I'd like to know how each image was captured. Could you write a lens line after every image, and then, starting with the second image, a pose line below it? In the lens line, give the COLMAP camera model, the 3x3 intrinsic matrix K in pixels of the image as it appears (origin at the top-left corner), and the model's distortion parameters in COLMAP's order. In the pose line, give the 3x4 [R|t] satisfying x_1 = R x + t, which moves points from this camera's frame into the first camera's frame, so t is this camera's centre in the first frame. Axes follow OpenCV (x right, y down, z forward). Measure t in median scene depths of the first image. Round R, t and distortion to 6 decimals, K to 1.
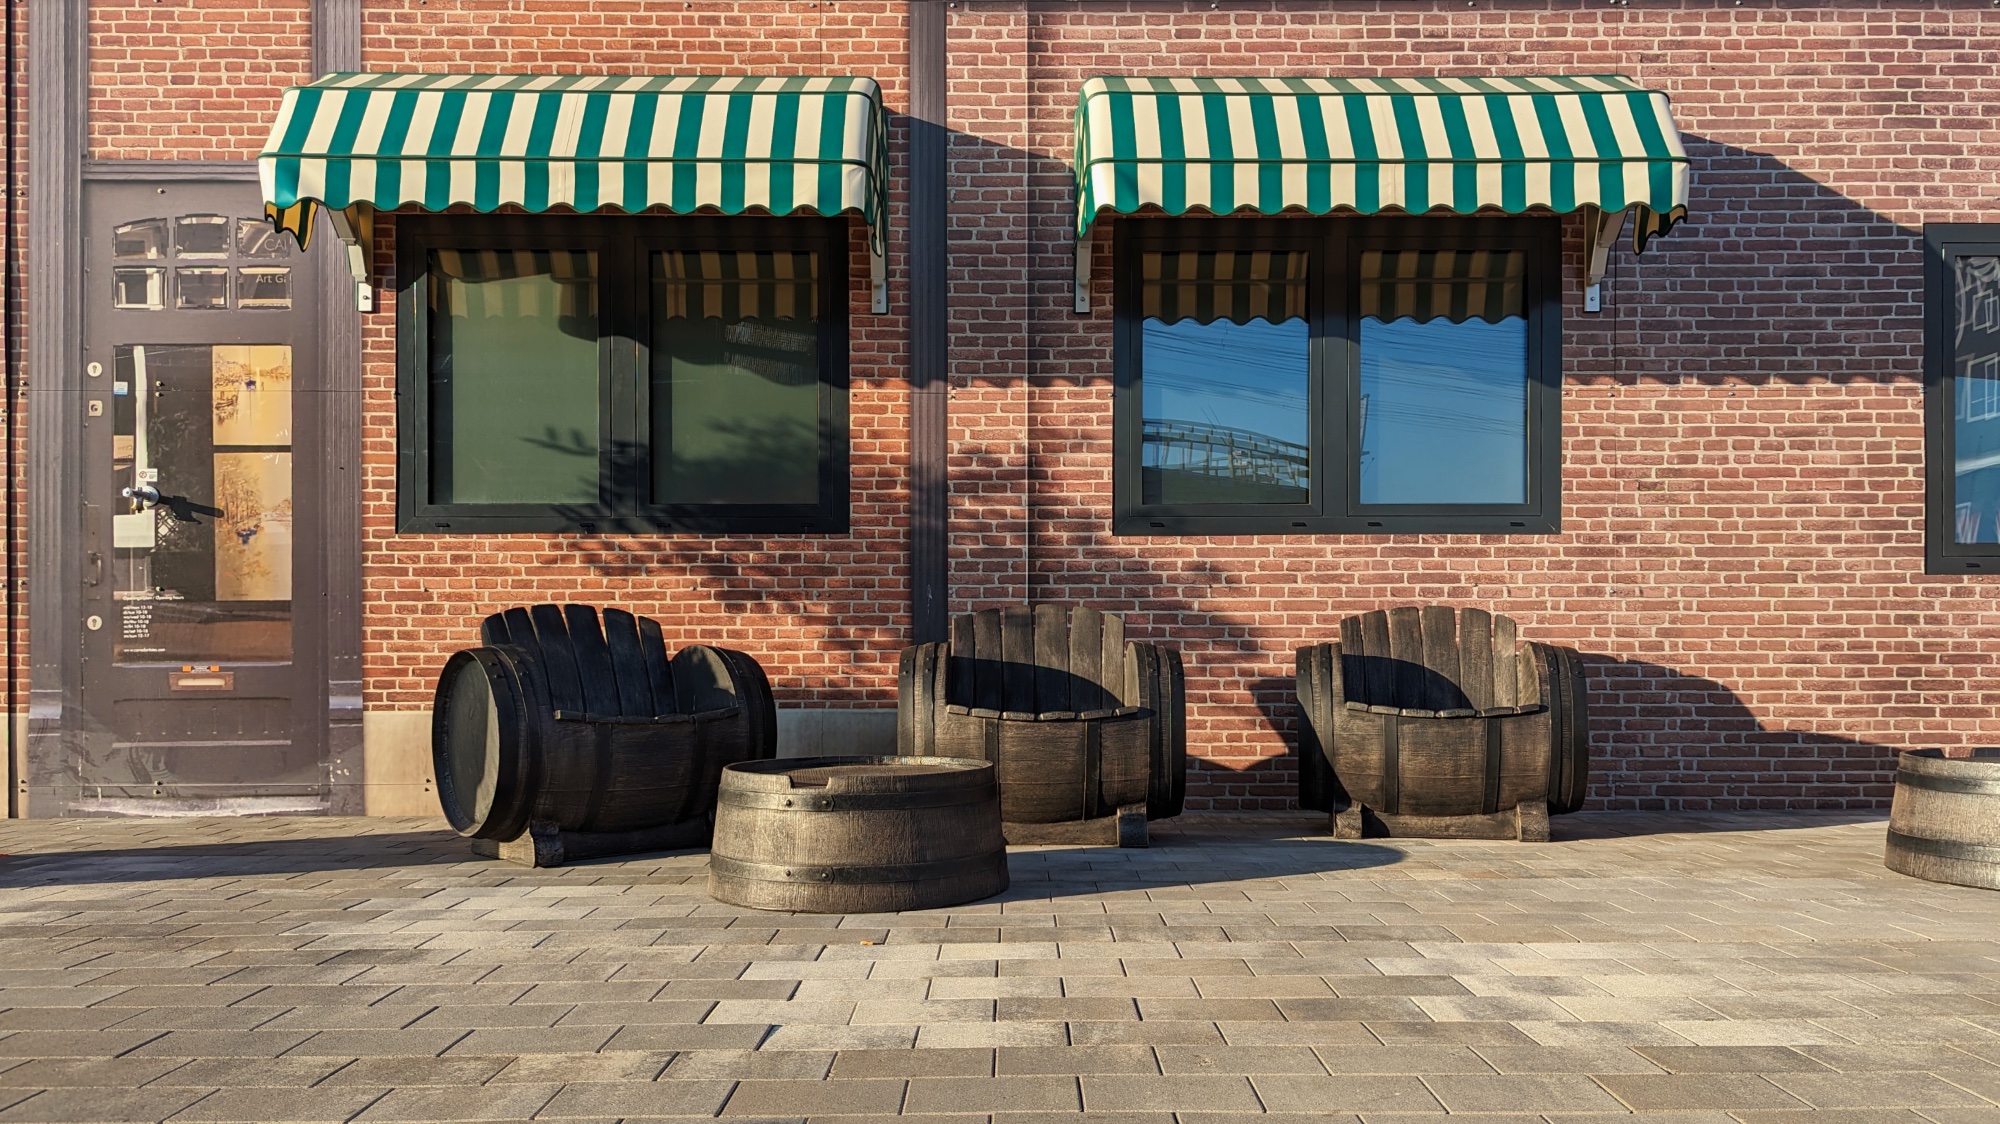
lens RADIAL K [[1315.9, 0, 1012.8], [0, 1315.9, 558.1], [0, 0, 1]] dist [0.020255, -0.017927]
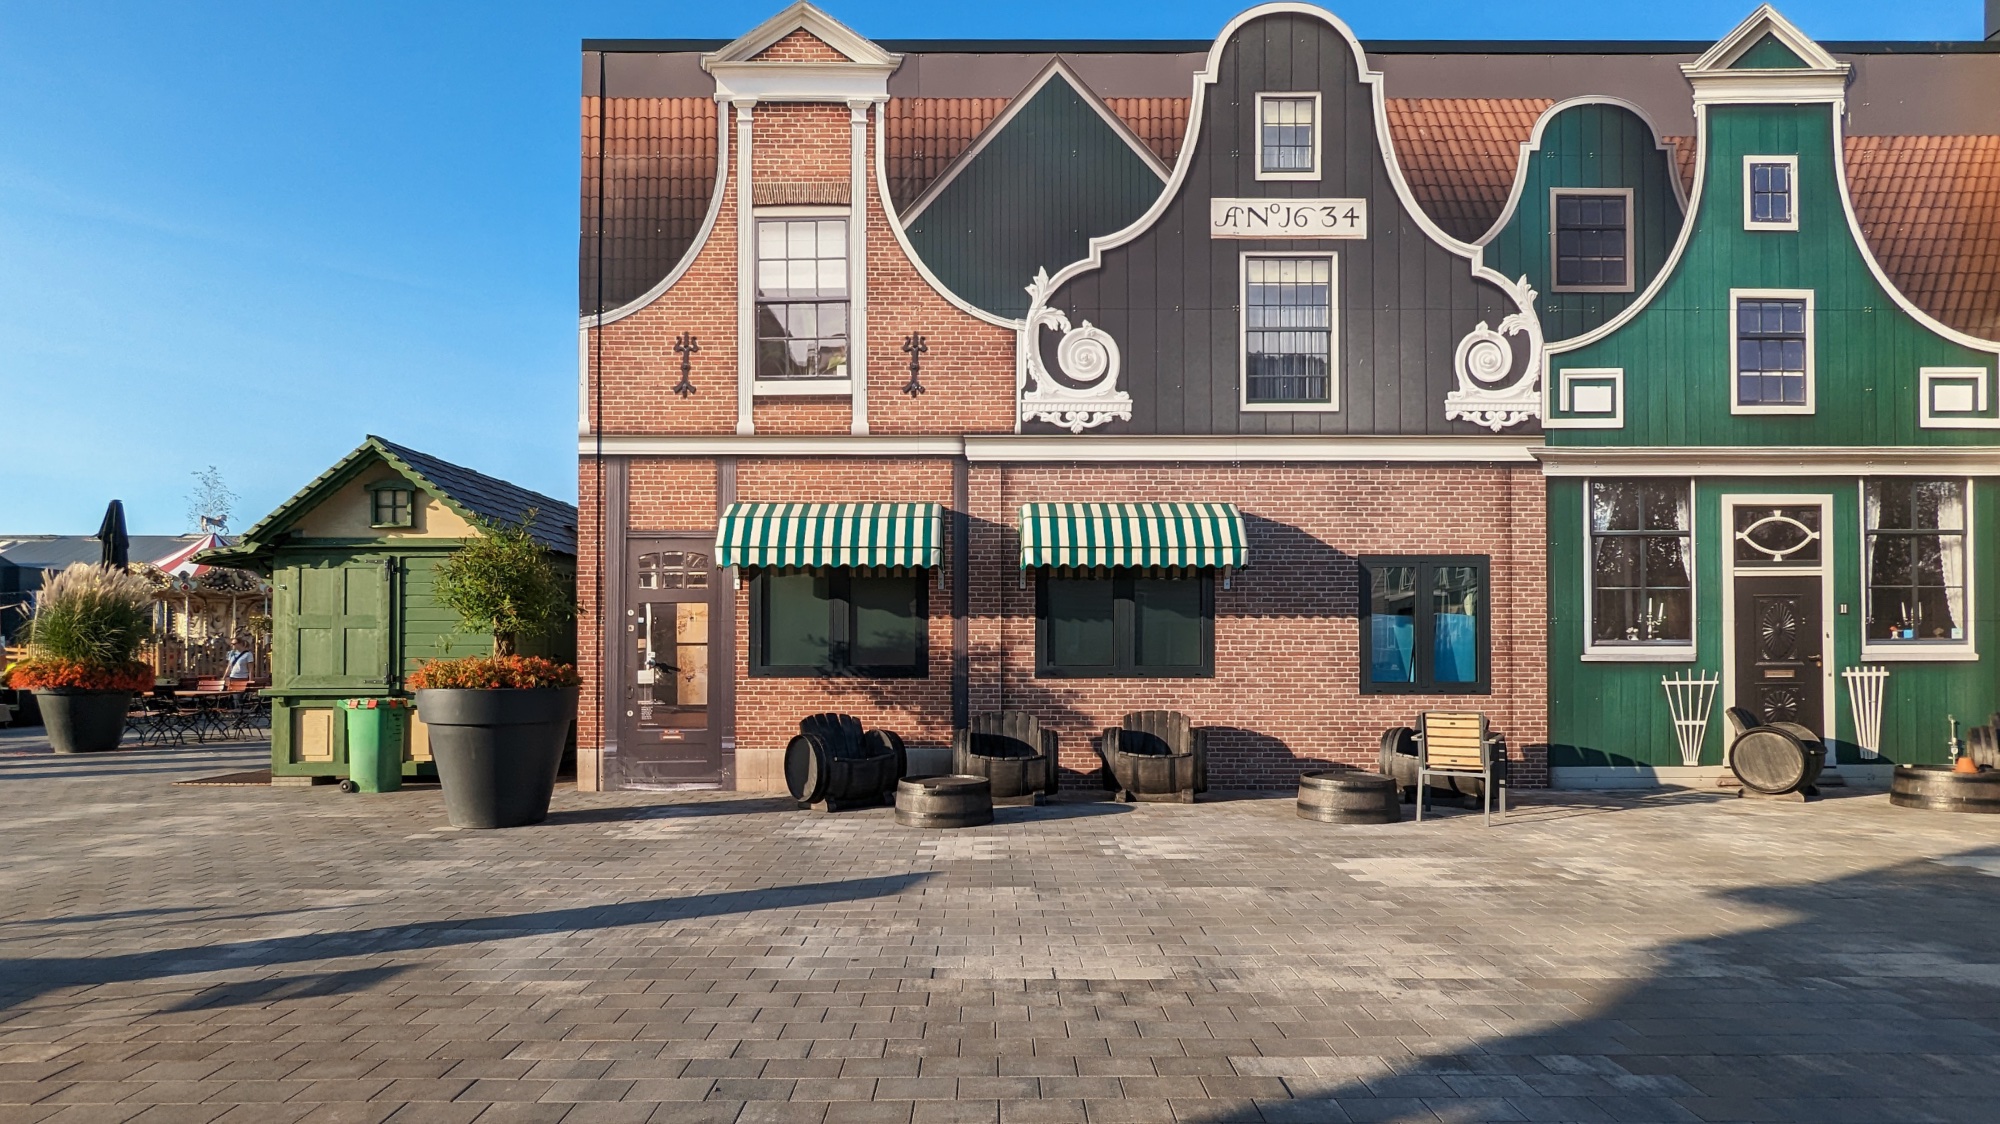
lens RADIAL K [[964.5, 0, 984.2], [0, 964.5, 565.7], [0, 0, 1]] dist [-0.017926, 0.002522]
pose [[0.999974, 0.000409, -0.007154, -0.007029], [-0.000524, 0.999871, -0.016049, -0.204464], [0.007146, 0.016052, 0.999846, -0.835775]]
